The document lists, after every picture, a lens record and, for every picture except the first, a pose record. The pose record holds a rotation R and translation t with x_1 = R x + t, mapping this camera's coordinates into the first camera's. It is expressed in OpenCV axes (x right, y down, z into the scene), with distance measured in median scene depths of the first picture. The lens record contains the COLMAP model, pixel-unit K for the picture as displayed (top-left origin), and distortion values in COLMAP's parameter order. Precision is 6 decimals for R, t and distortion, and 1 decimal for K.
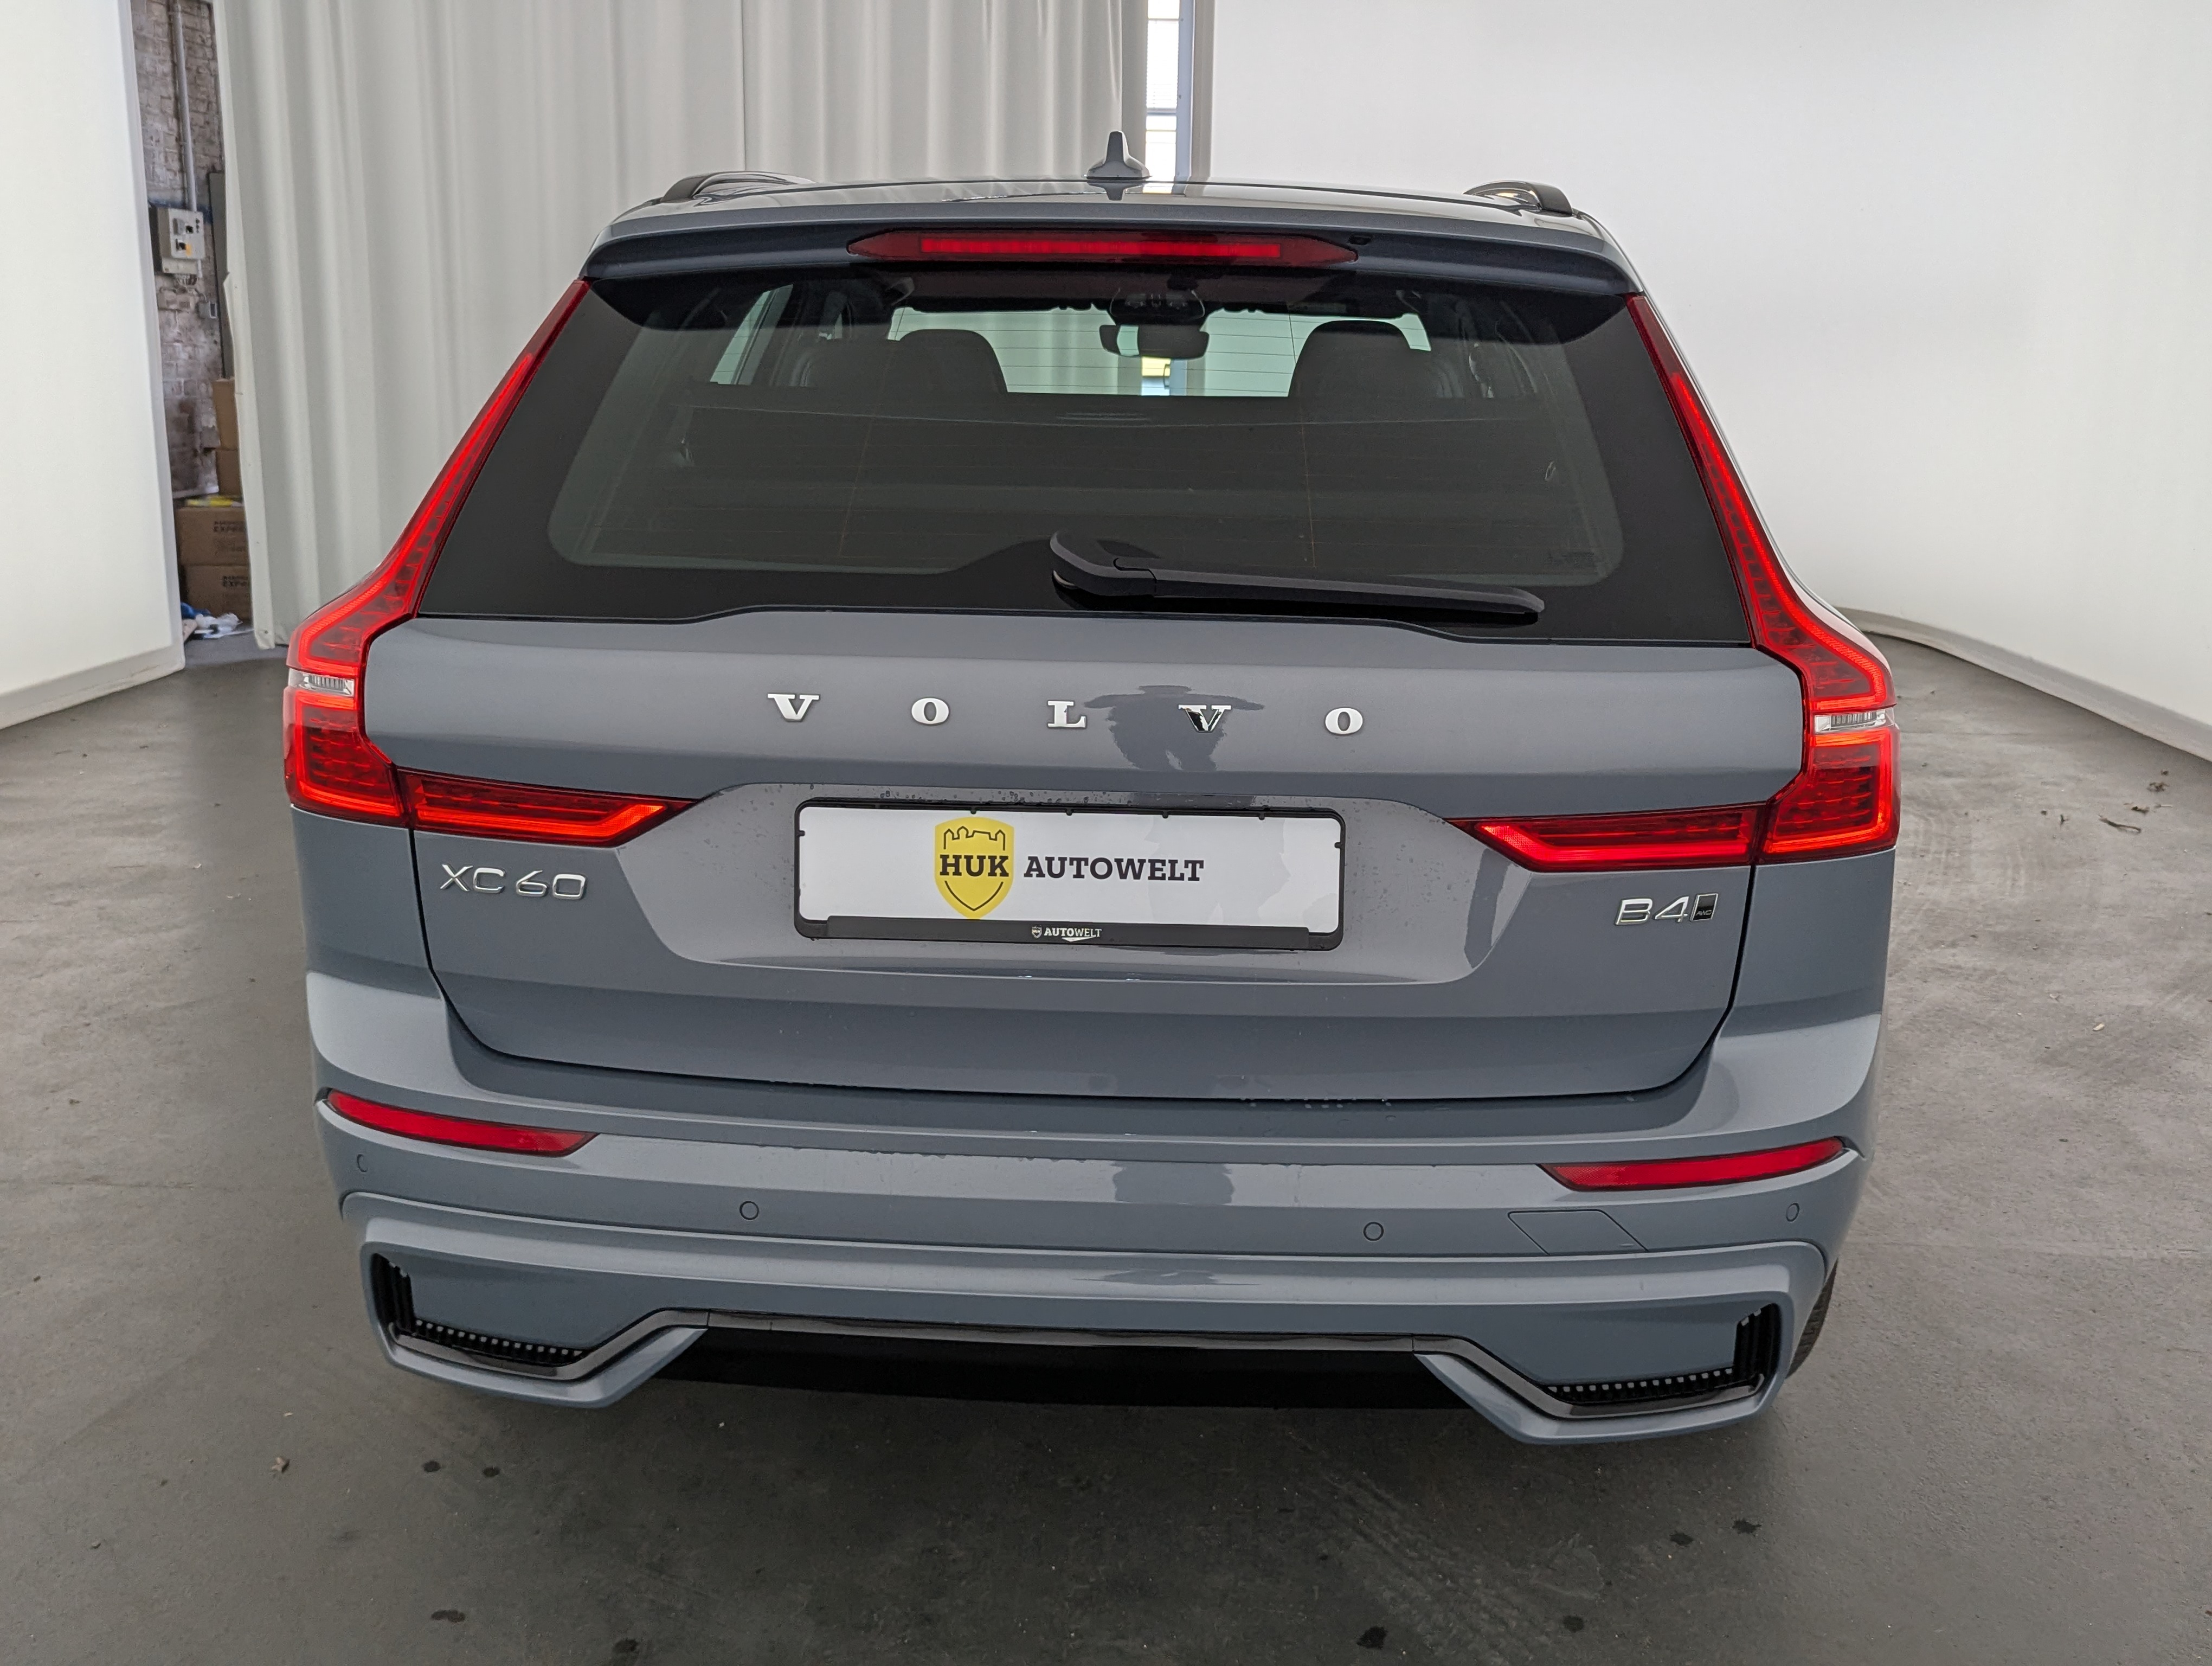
lens RADIAL K [[2041.8, 0, 1111.3], [0, 2041.8, 812.2], [0, 0, 1]] dist [0.049592, -0.014885]
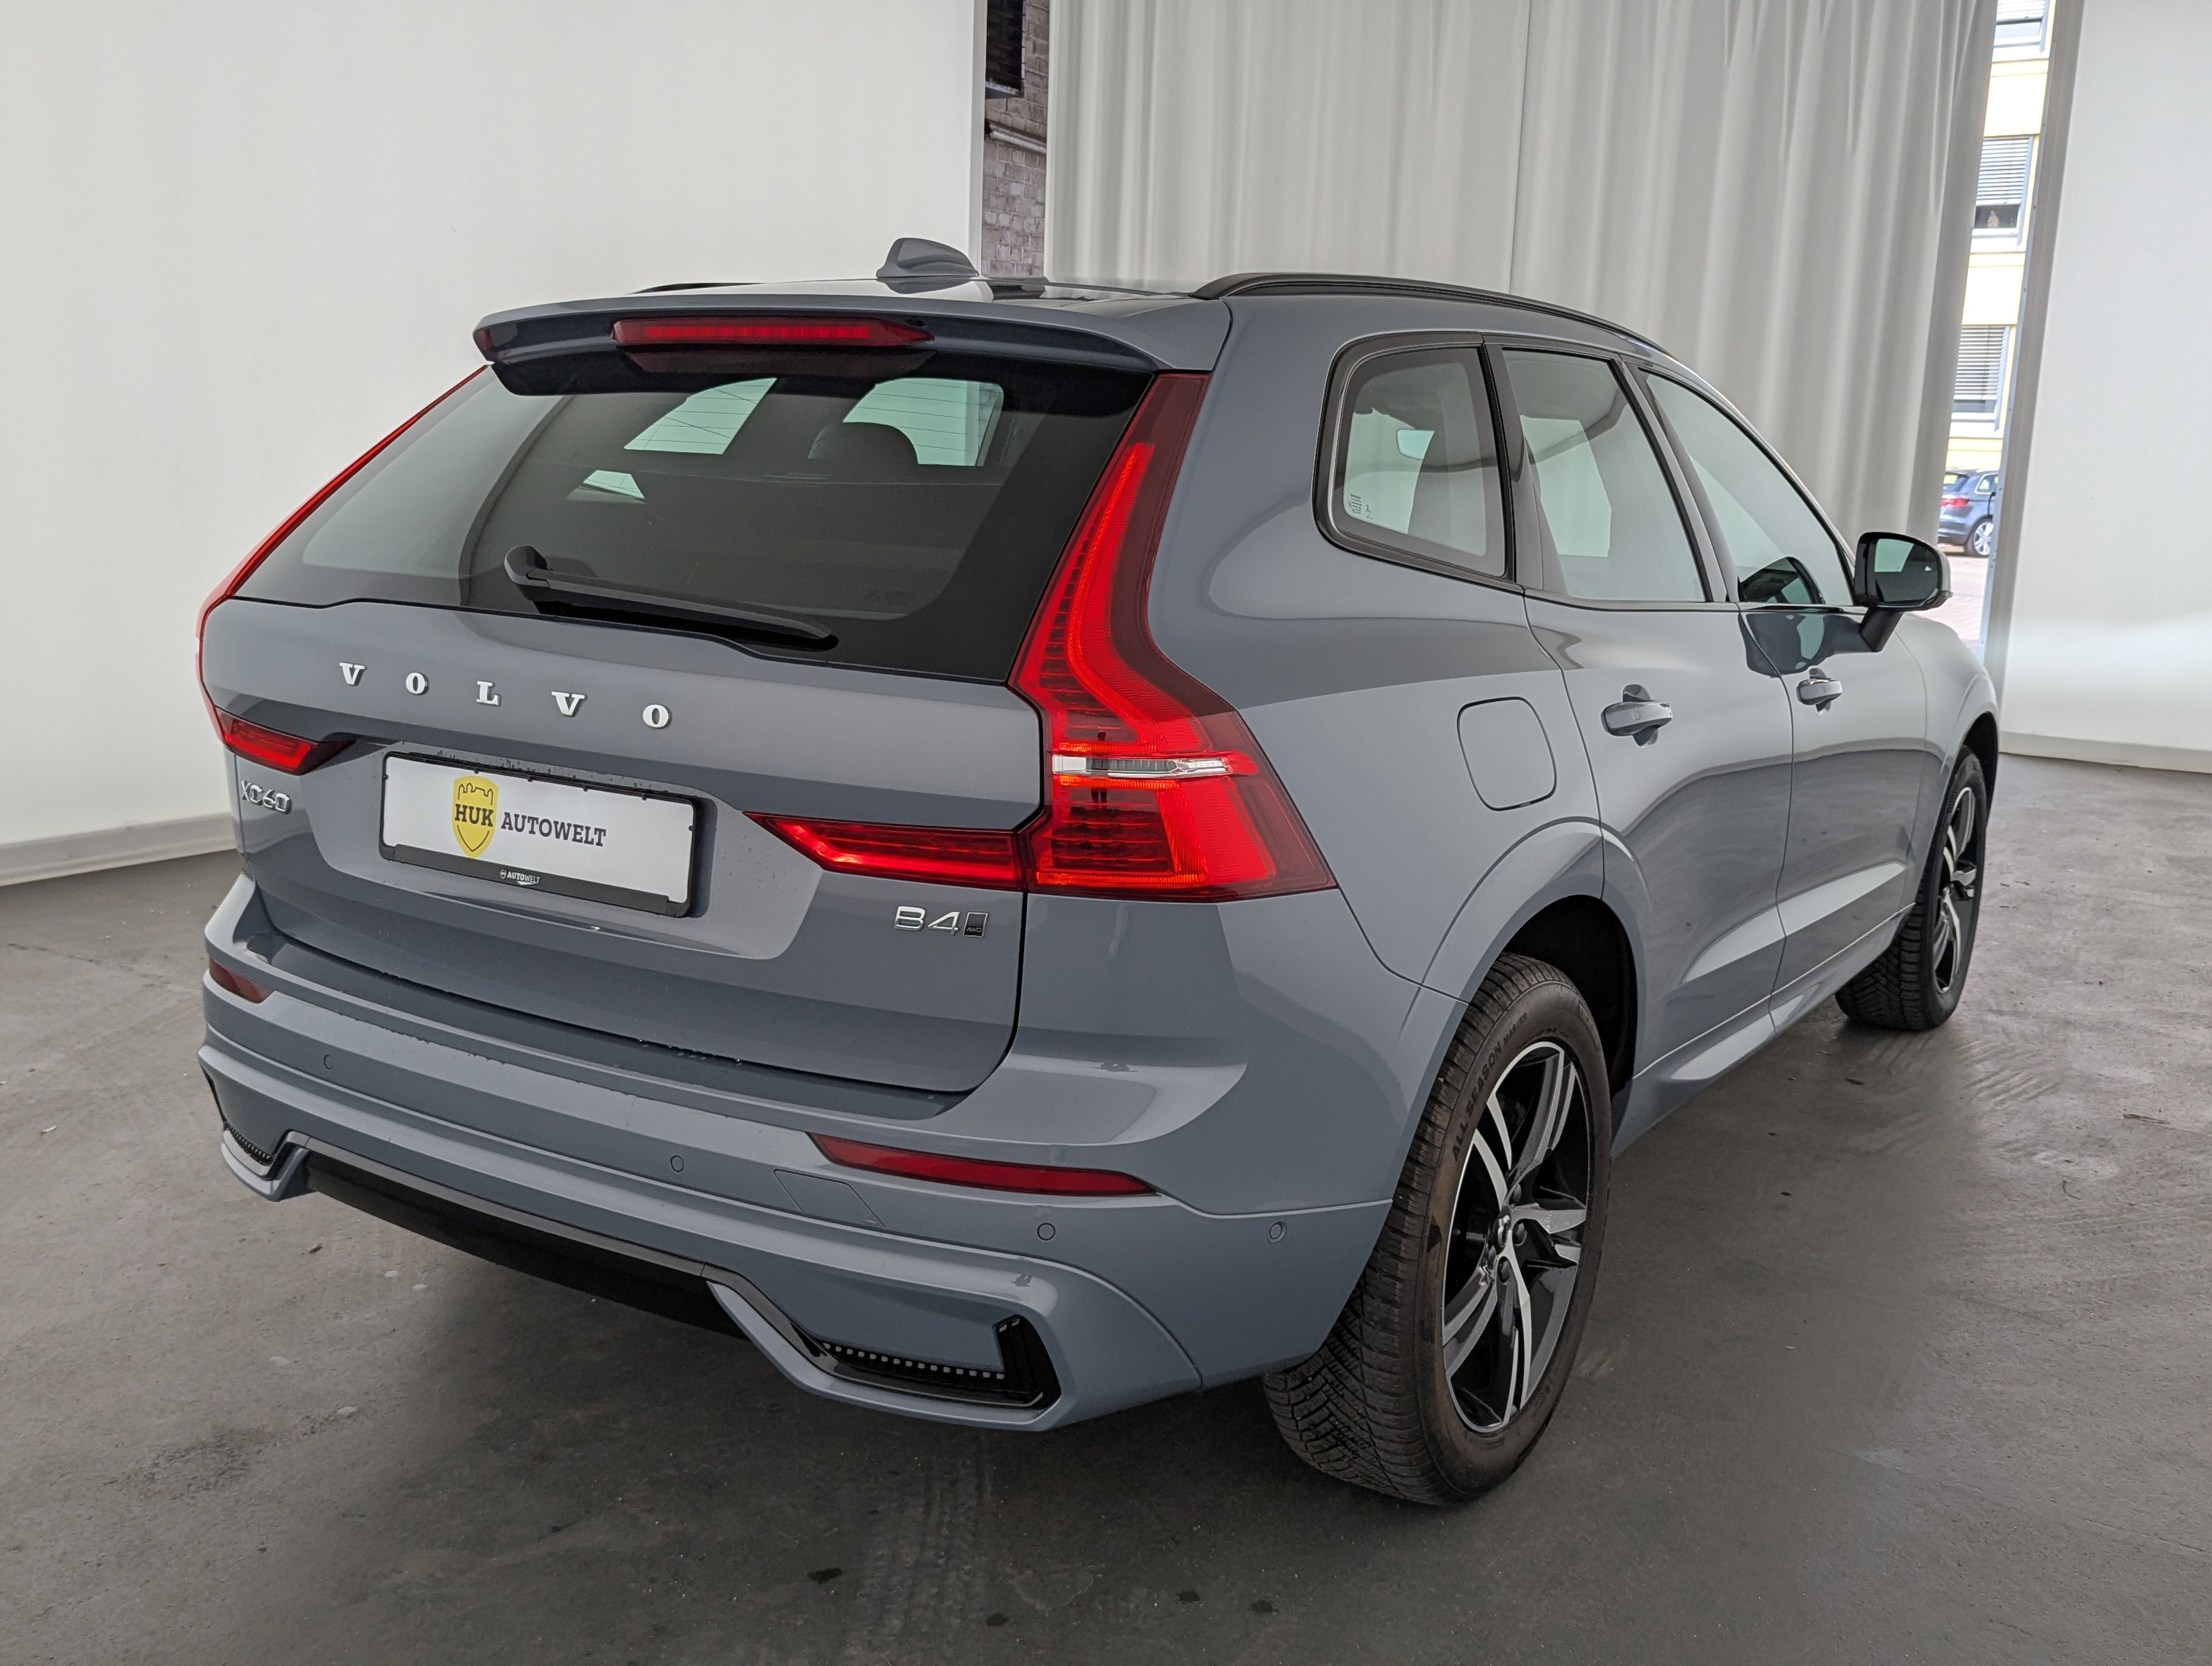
lens RADIAL K [[2041.8, 0, 1062.5], [0, 2041.8, 825.4], [0, 0, 1]] dist [0.049592, -0.014885]
pose [[0.862323, 0.104587, -0.495439, 0.840594], [-0.130964, 0.991211, -0.018703, 0.008446], [0.489129, 0.081013, 0.868441, 0.084586]]
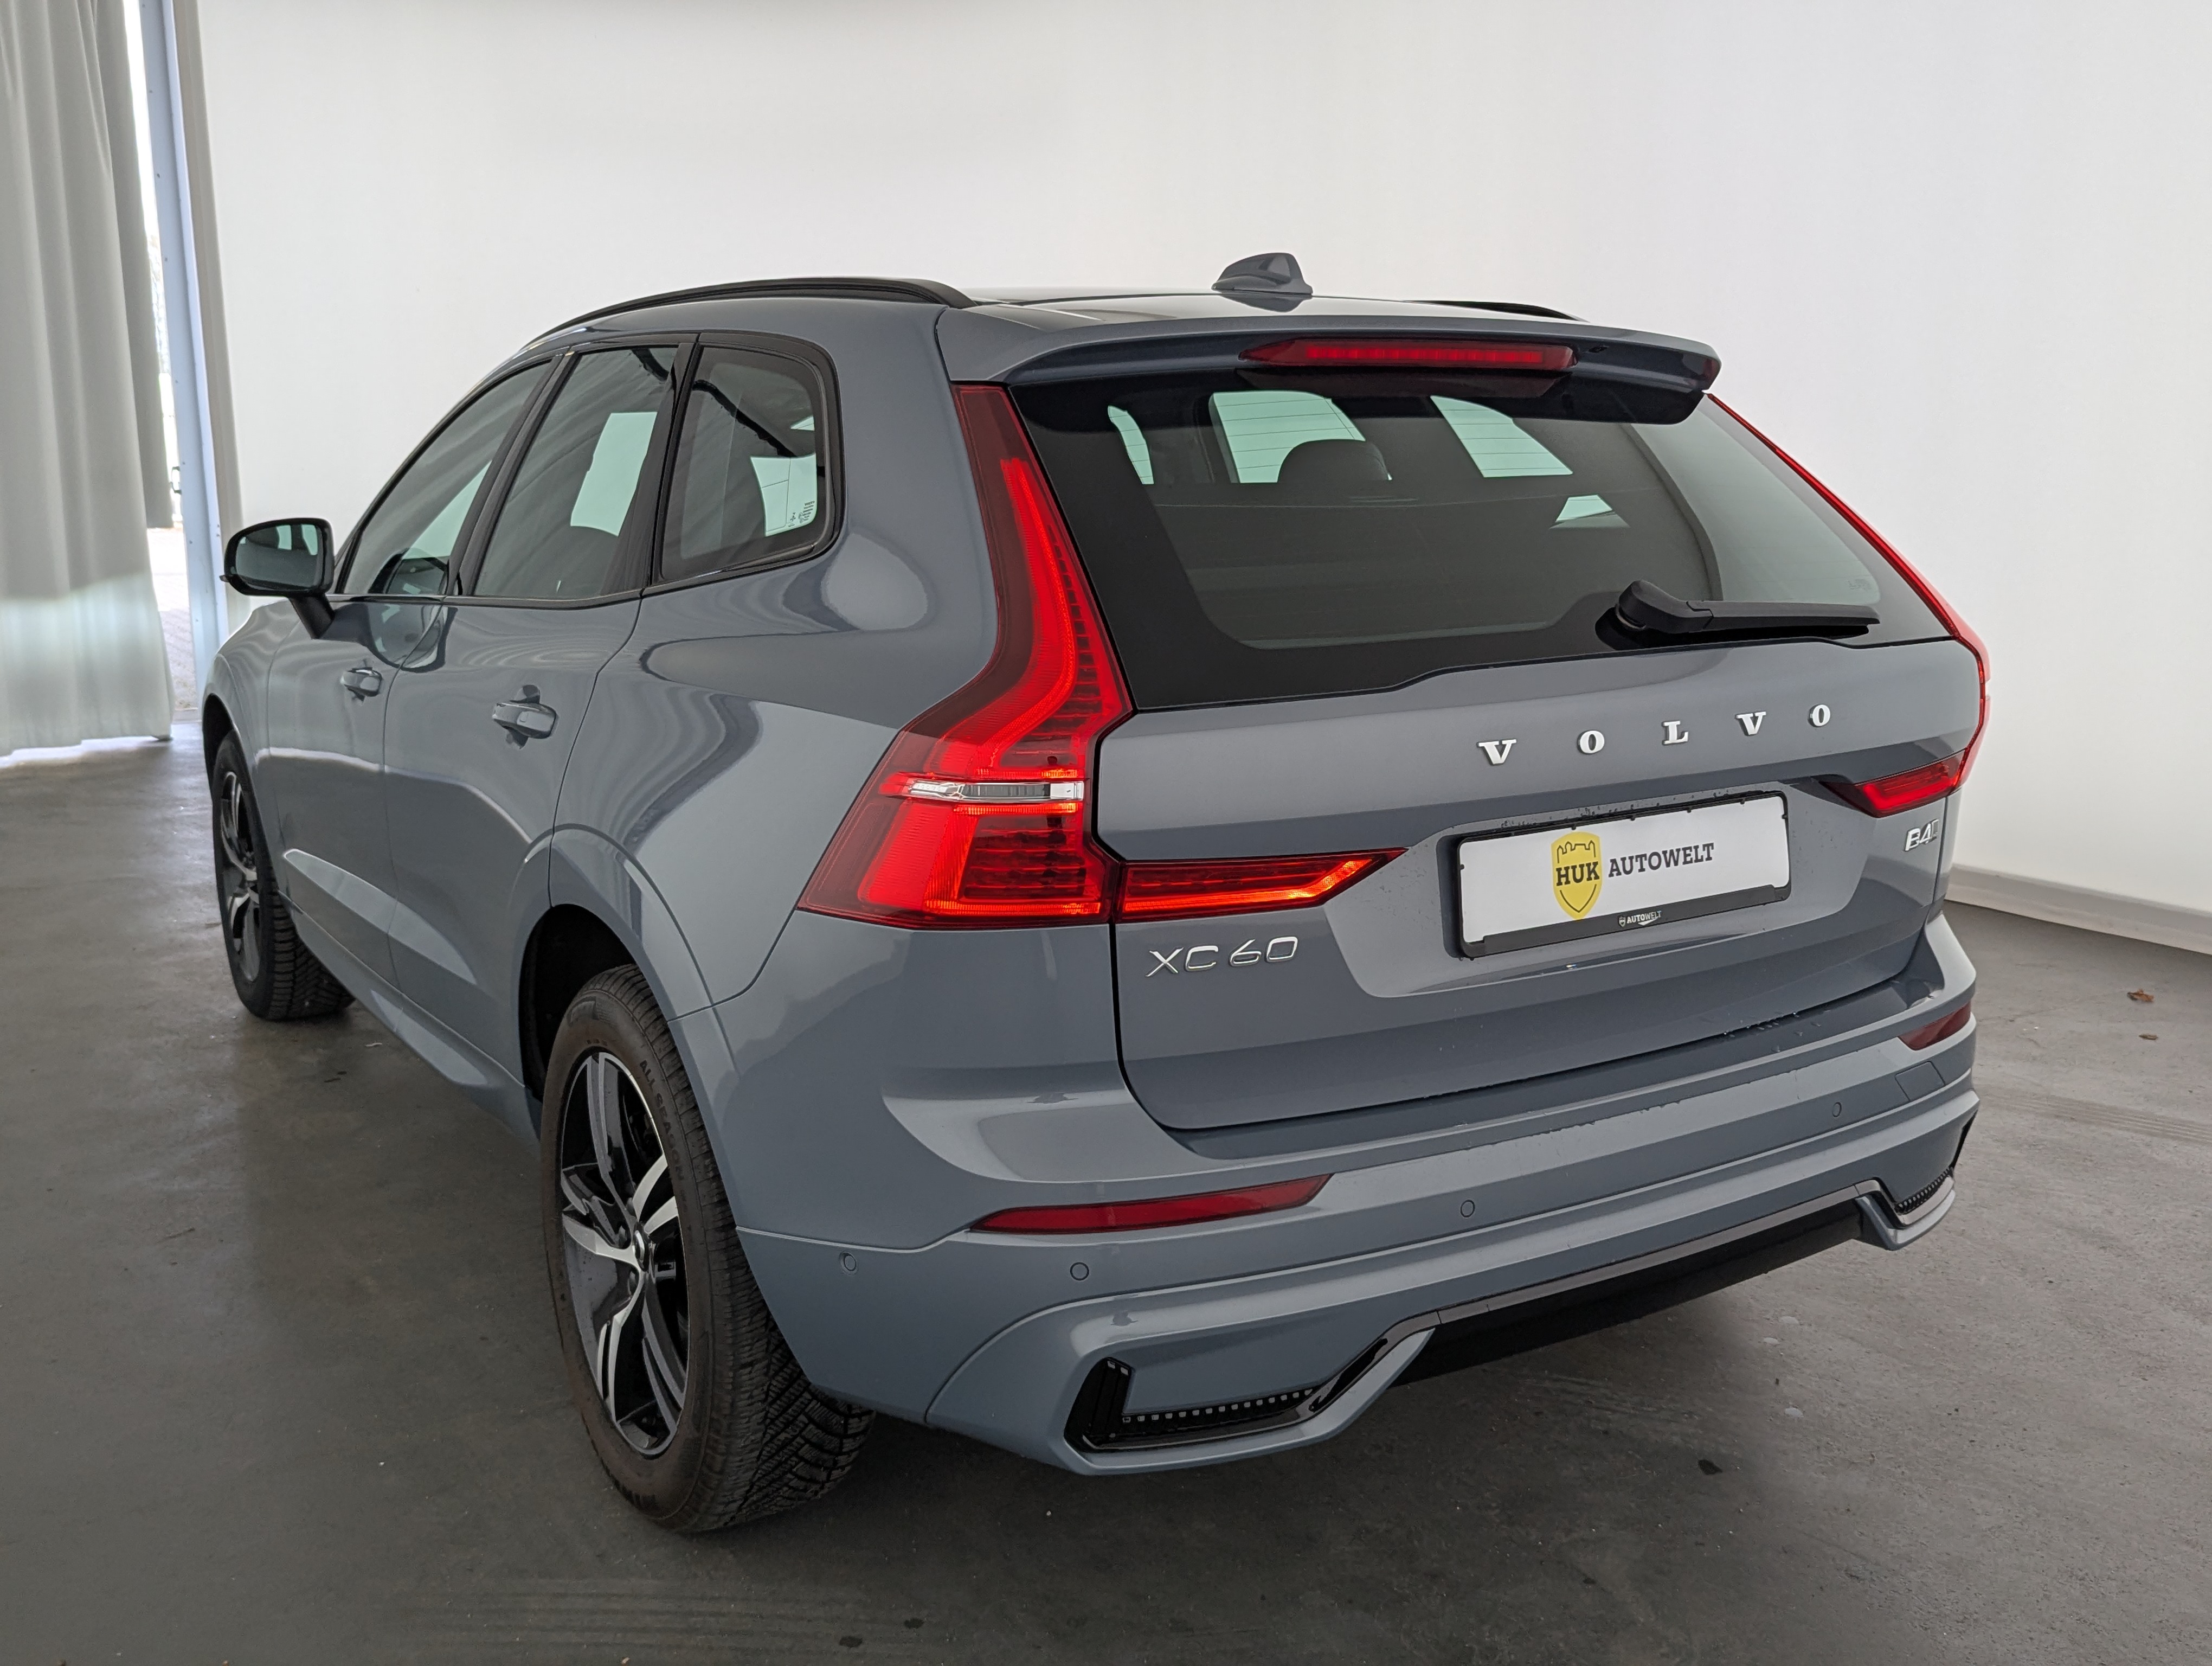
lens RADIAL K [[2142.5, 0, 1123.7], [0, 2142.5, 839.2], [0, 0, 1]] dist [-0.015957, 0.000000]
pose [[0.810671, -0.128313, 0.571270, -0.952854], [0.151237, 0.988470, 0.007405, -0.040858], [-0.565633, 0.080394, 0.820729, 0.130367]]
